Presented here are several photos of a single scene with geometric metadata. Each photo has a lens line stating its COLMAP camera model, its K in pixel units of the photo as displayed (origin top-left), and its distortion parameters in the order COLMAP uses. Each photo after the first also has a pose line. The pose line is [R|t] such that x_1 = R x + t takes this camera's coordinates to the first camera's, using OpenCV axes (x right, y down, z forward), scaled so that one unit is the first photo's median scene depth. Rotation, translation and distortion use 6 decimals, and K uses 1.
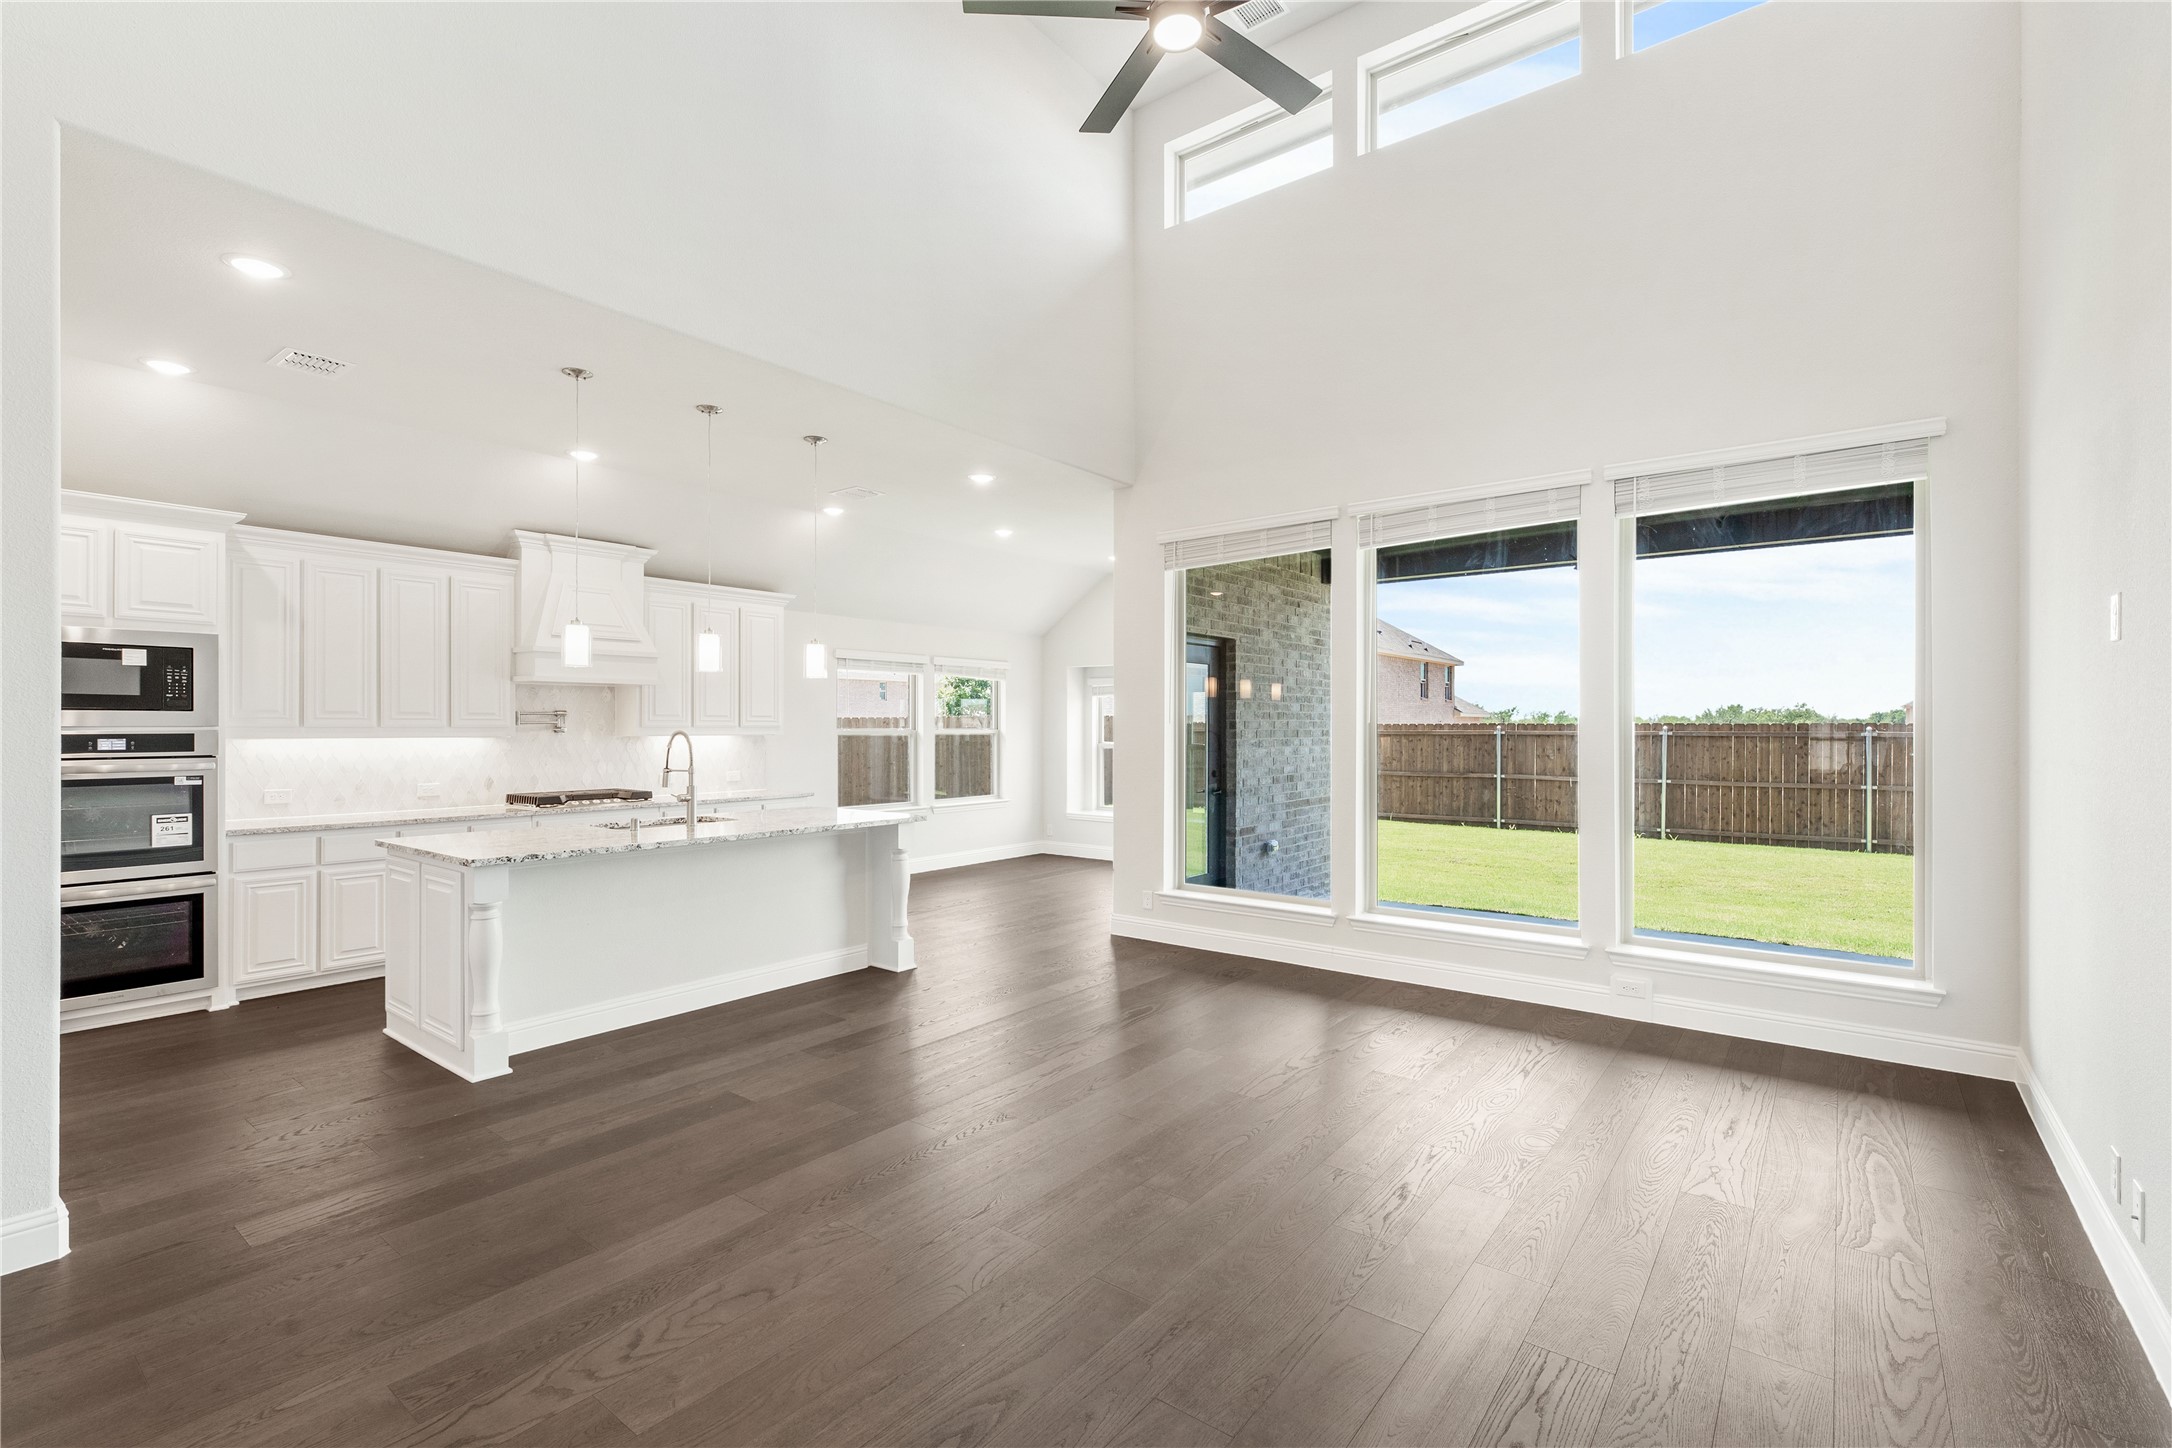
lens RADIAL K [[959.2, 0, 1095.4], [0, 959.2, 721.3], [0, 0, 1]] dist [-0.001599, -0.000279]
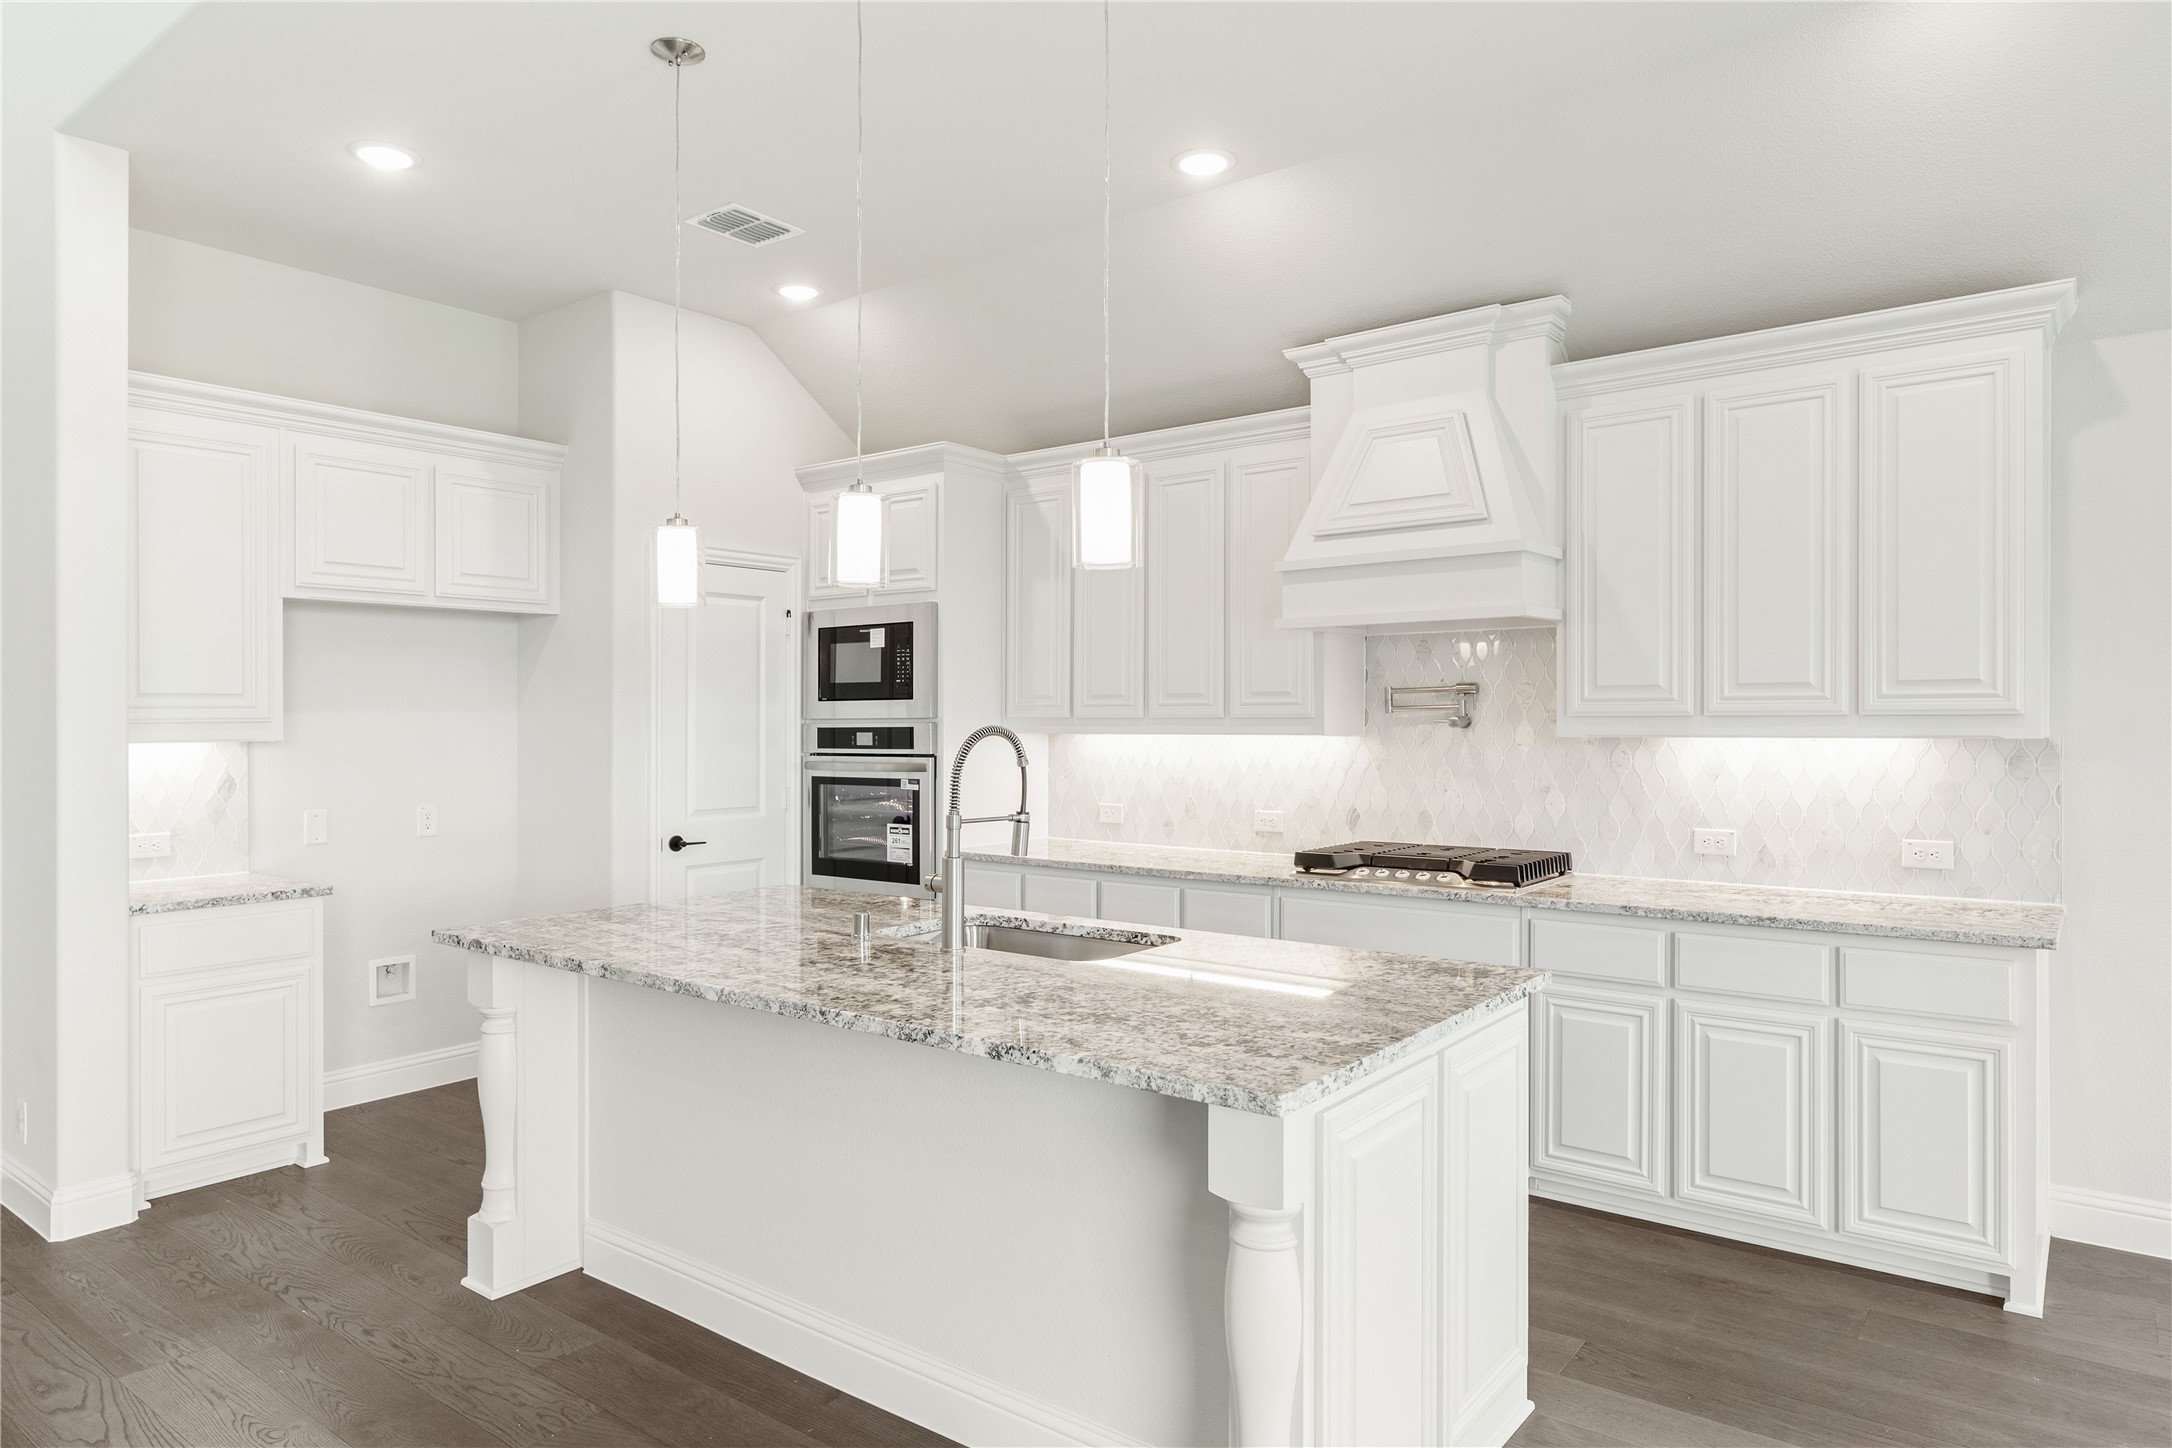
lens RADIAL K [[1319.2, 0, 1070.2], [0, 1319.2, 716.4], [0, 0, 1]] dist [0.004328, 0.000919]
pose [[-0.002240, -0.001823, -0.999996, 0.140146], [0.010831, 0.999940, -0.001847, 0.005813], [0.999939, -0.010835, -0.002220, 0.901481]]
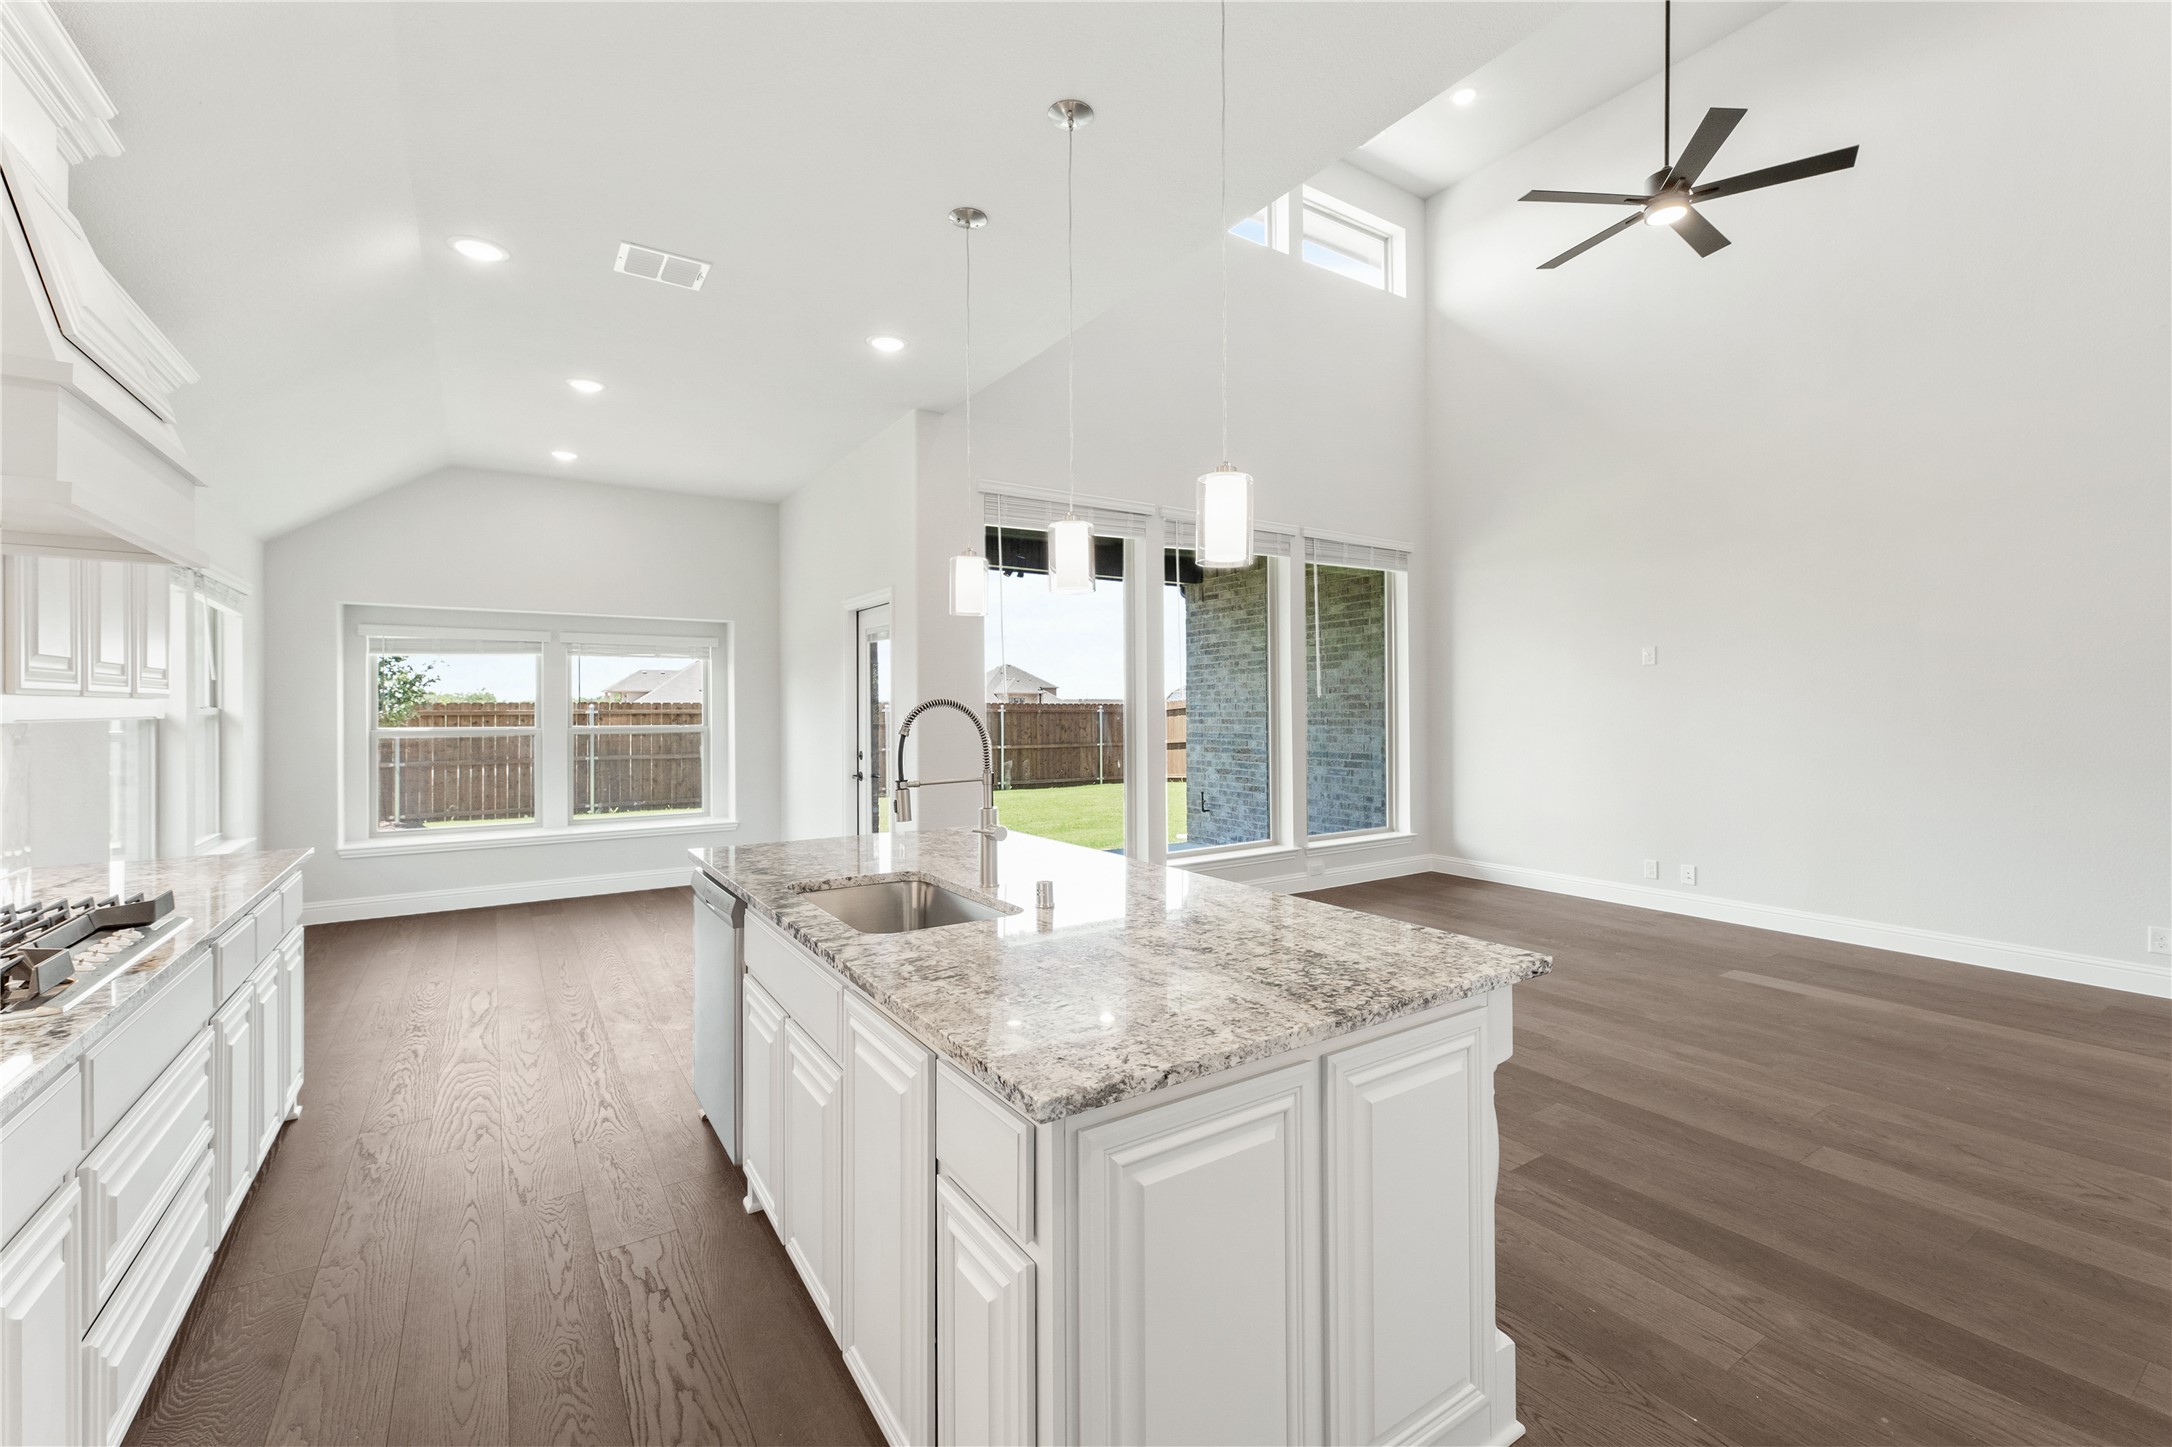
lens RADIAL K [[902.1, 0, 1101.1], [0, 902.1, 711.0], [0, 0, 1]] dist [0.003312, 0.000550]
pose [[0.324760, -0.005678, 0.945779, -0.729056], [-0.001852, 0.999976, 0.006639, 0.010859], [-0.945795, -0.003908, 0.324742, 0.674068]]
